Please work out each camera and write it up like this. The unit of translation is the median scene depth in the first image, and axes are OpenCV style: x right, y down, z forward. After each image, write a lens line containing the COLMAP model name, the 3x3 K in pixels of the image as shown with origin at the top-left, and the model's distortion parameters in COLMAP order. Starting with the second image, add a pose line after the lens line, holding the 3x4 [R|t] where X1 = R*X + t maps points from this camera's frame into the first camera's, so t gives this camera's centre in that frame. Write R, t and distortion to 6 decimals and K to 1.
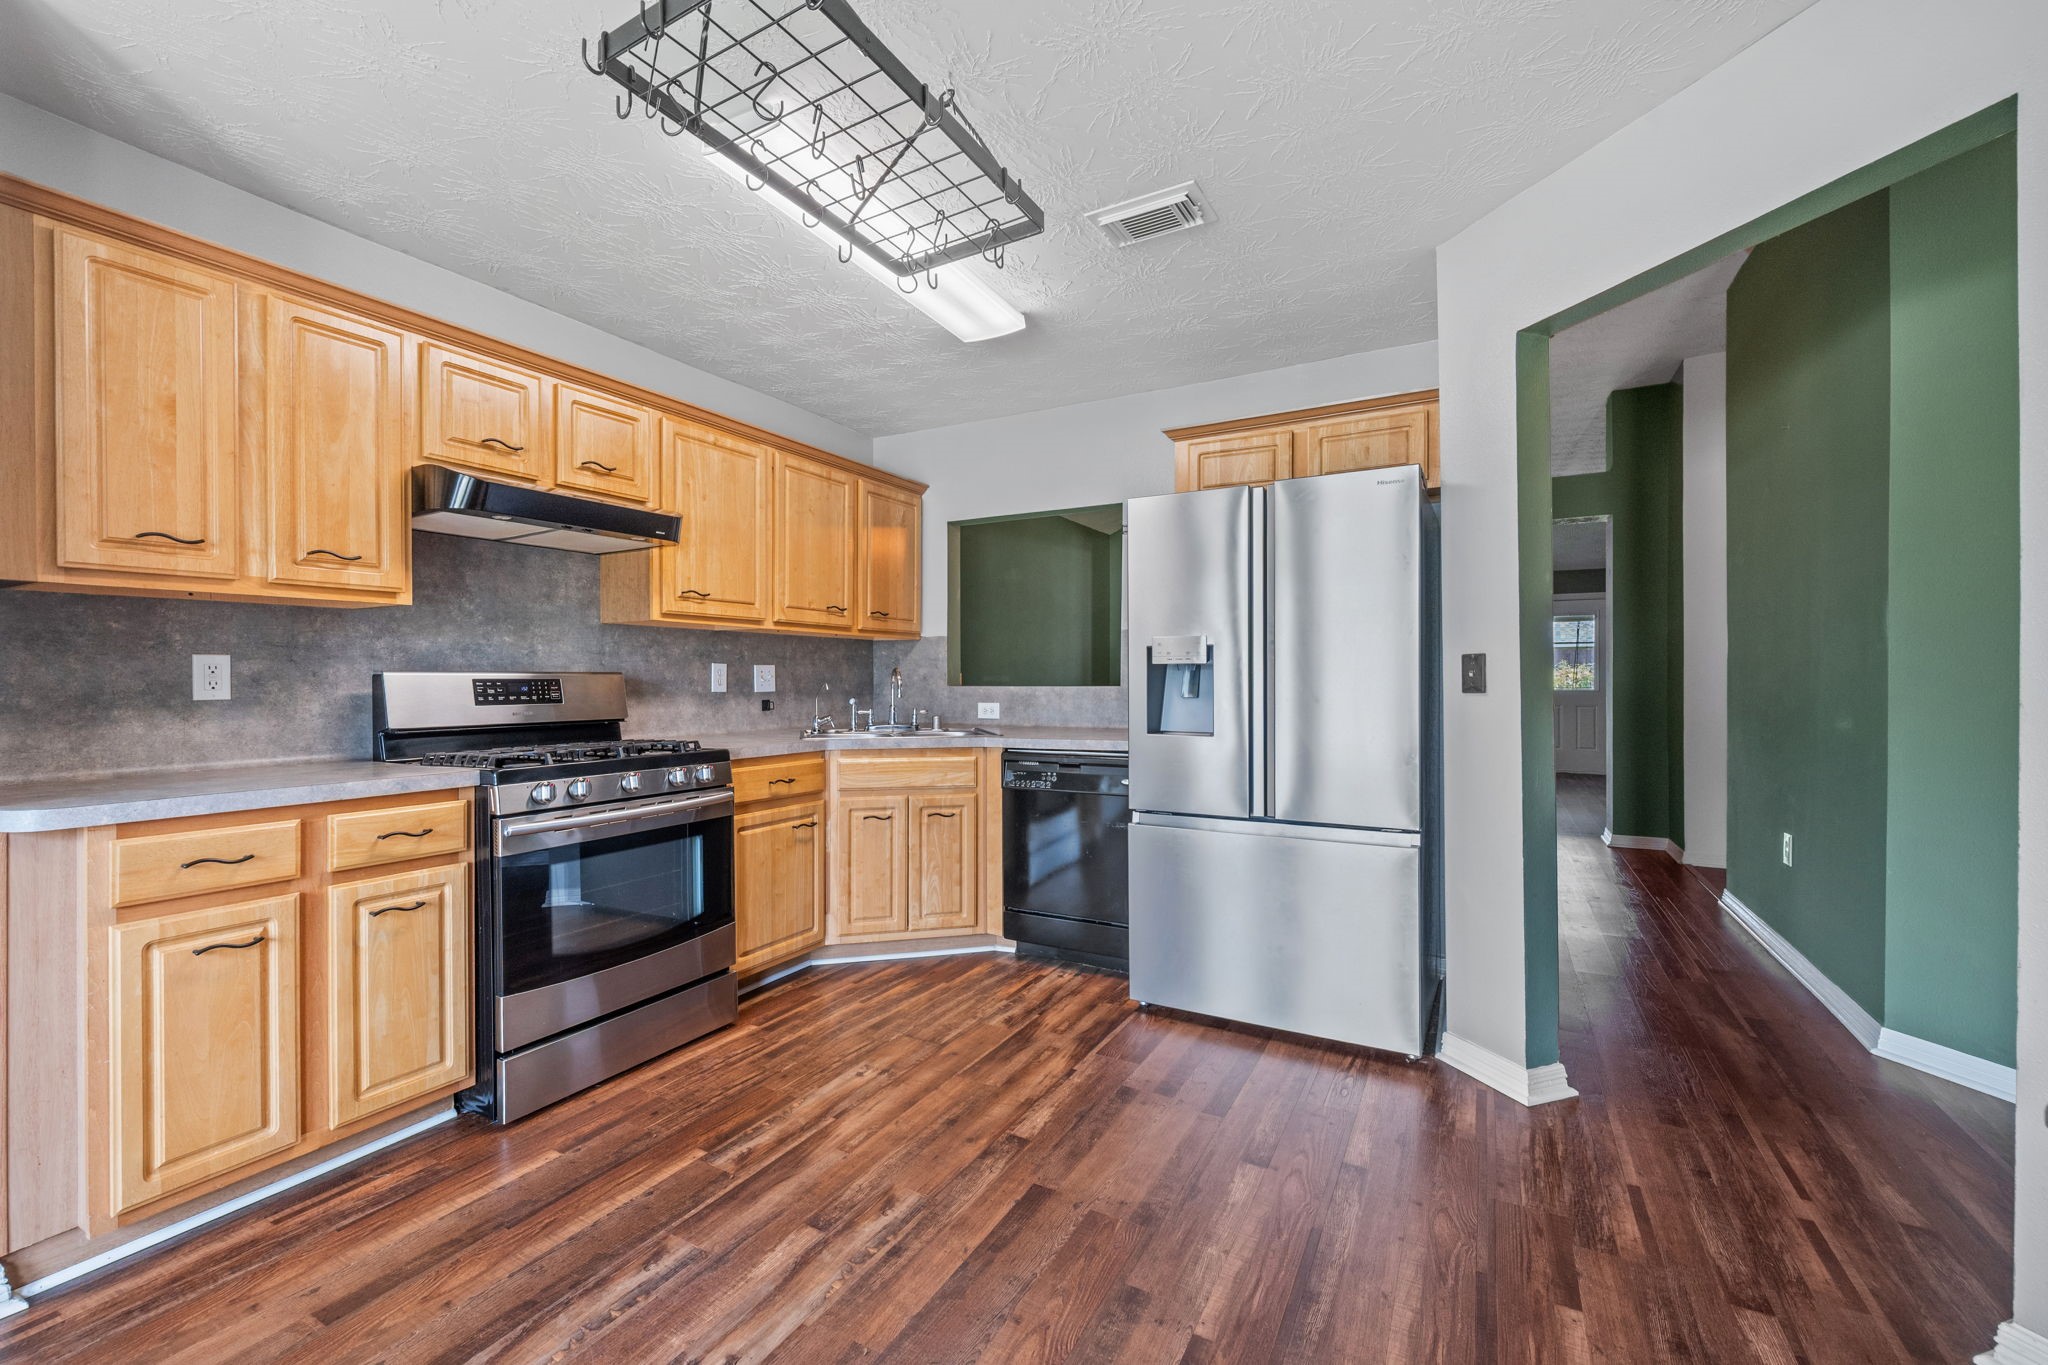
lens RADIAL K [[819.4, 0, 1022.2], [0, 819.4, 698.7], [0, 0, 1]] dist [-0.000313, -0.000064]
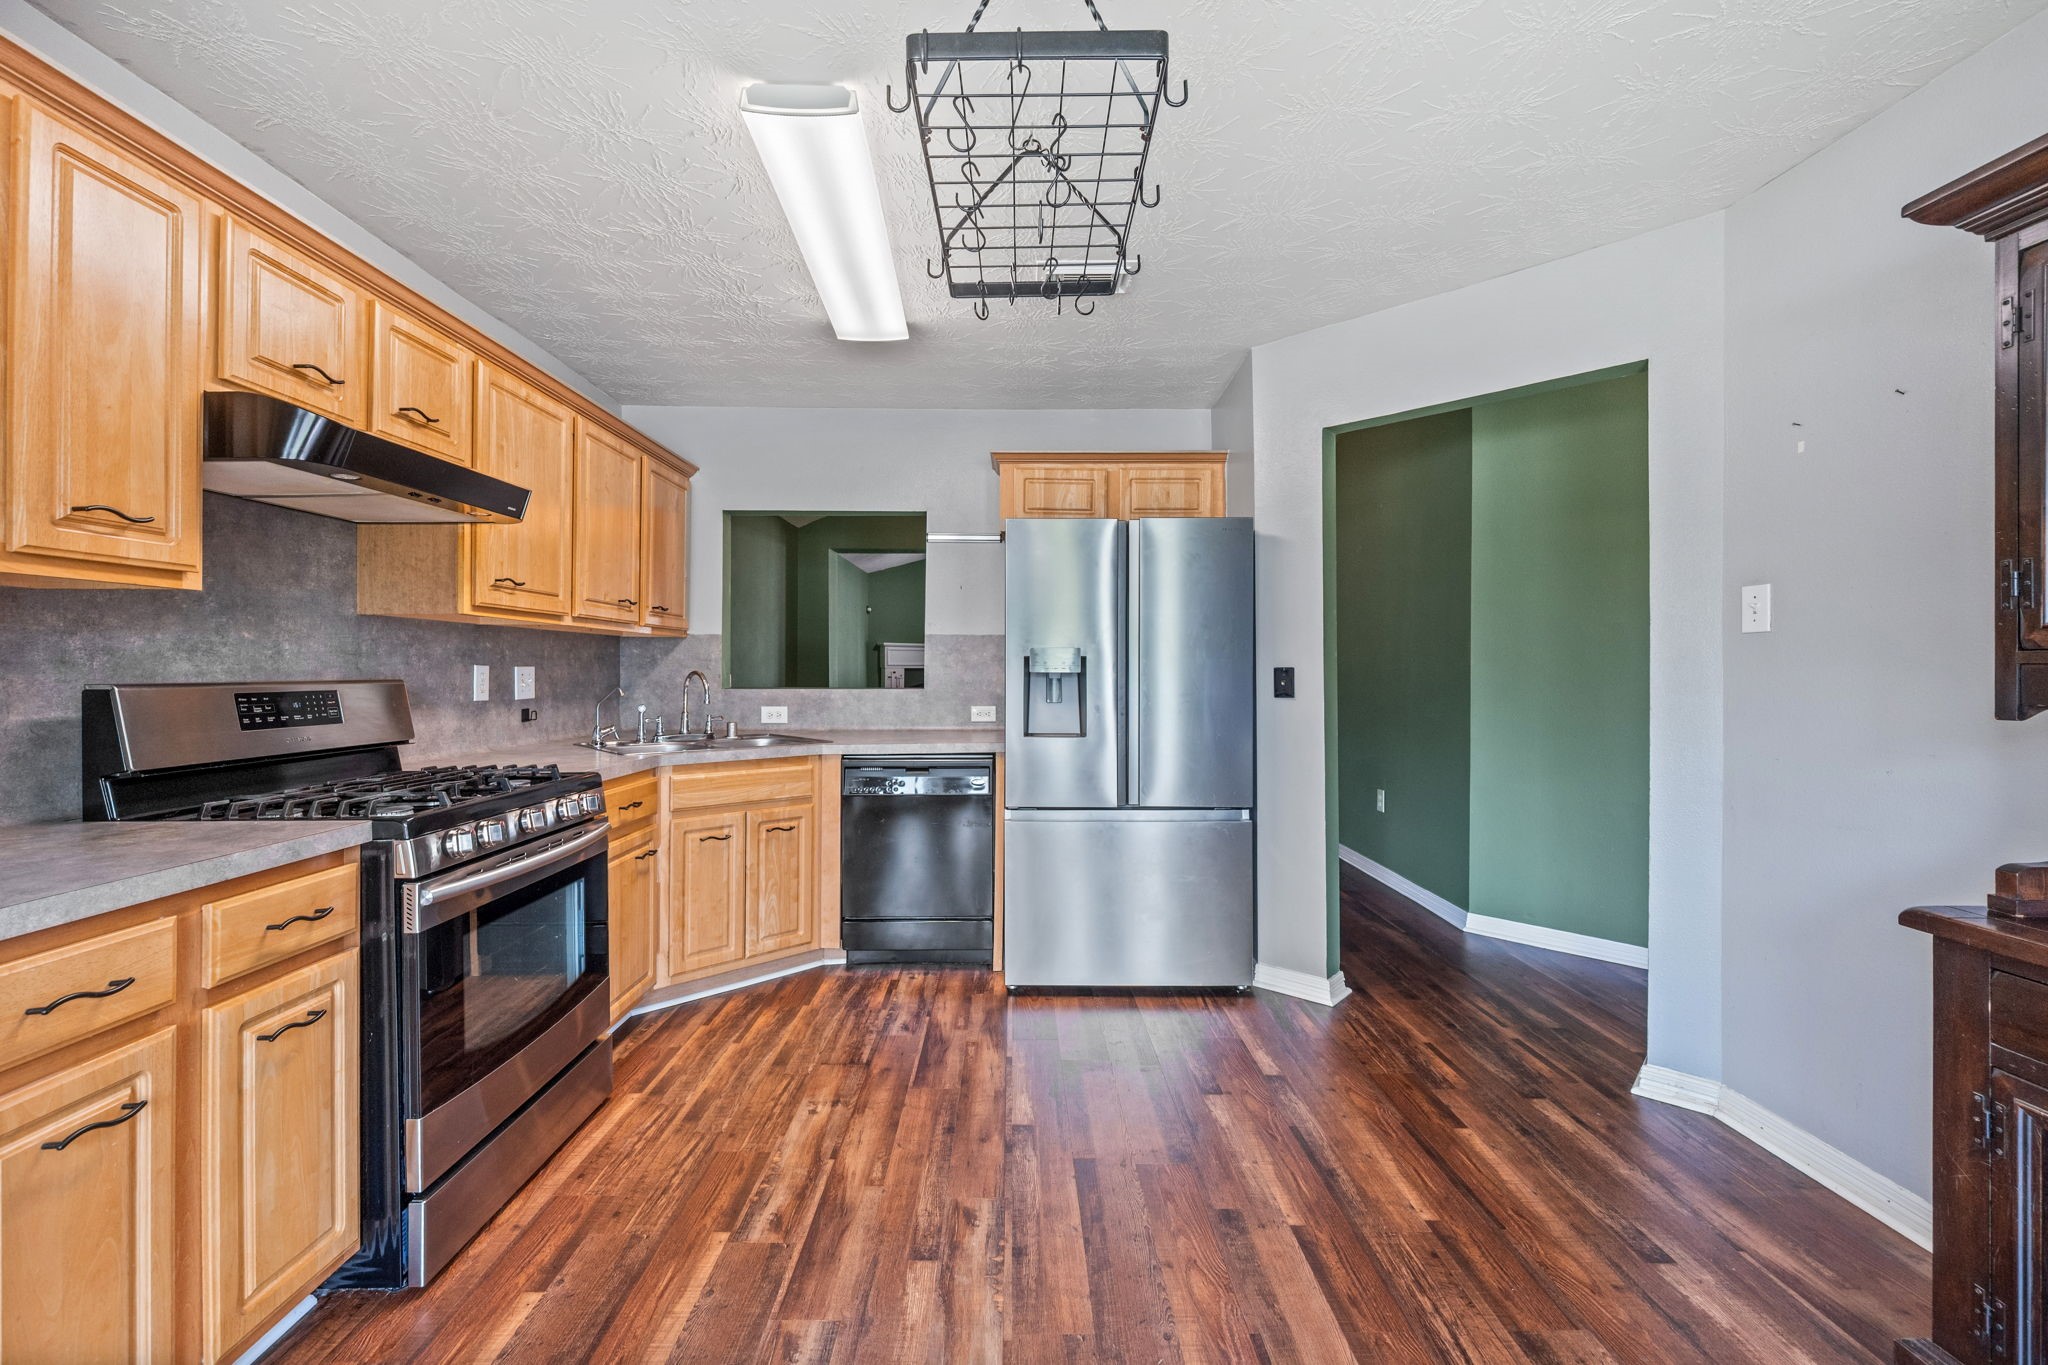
lens RADIAL K [[821.1, 0, 1020.4], [0, 821.1, 686.0], [0, 0, 1]] dist [-0.000614, -0.000100]
pose [[0.877586, -0.004926, 0.479394, -0.389972], [0.007207, 0.999970, -0.002918, -0.022075], [-0.479365, 0.006016, 0.877595, 0.051748]]
